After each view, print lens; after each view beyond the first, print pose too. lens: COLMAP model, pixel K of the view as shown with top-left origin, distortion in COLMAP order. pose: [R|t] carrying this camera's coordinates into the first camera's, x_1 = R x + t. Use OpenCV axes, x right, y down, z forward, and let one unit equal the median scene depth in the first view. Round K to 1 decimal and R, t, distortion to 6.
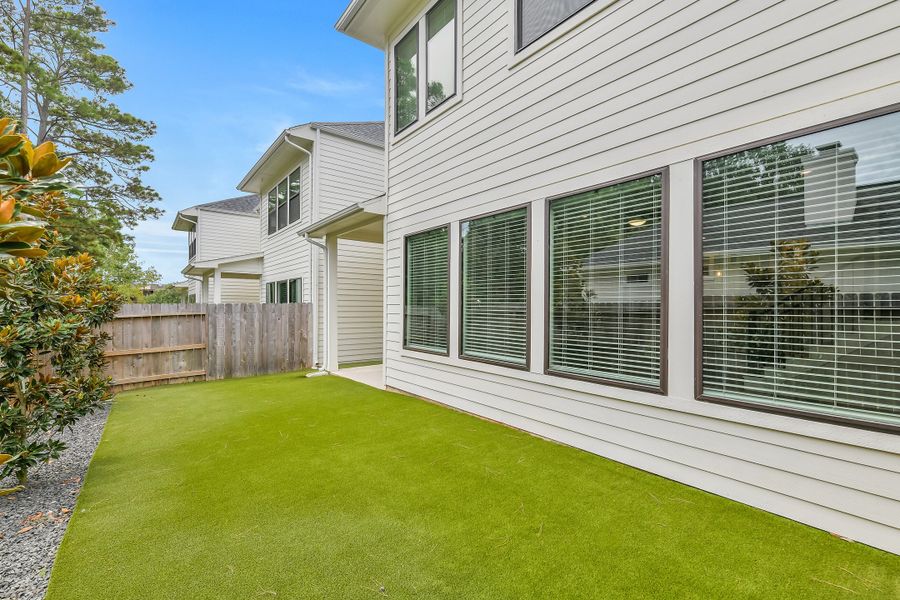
lens RADIAL K [[390.8, 0, 451.3], [0, 390.8, 306.5], [0, 0, 1]] dist [-0.002159, -0.000139]
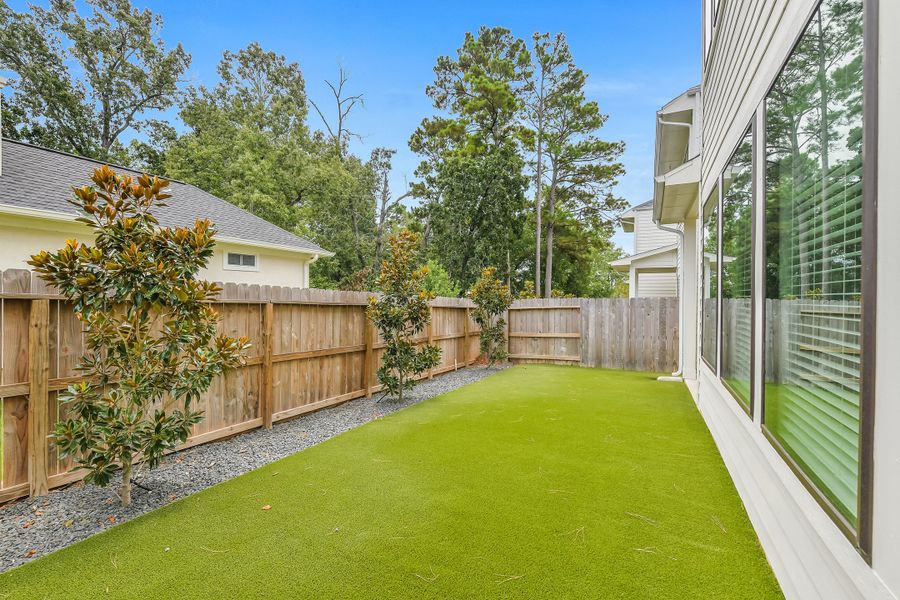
lens RADIAL K [[391.8, 0, 450.0], [0, 391.8, 300.0], [0, 0, 1]] dist [-0.000669, -0.000004]
pose [[0.411960, 0.003113, -0.911197, 0.208317], [-0.006186, 0.999981, 0.000620, -0.000905], [0.911181, 0.005381, 0.411971, 0.154504]]
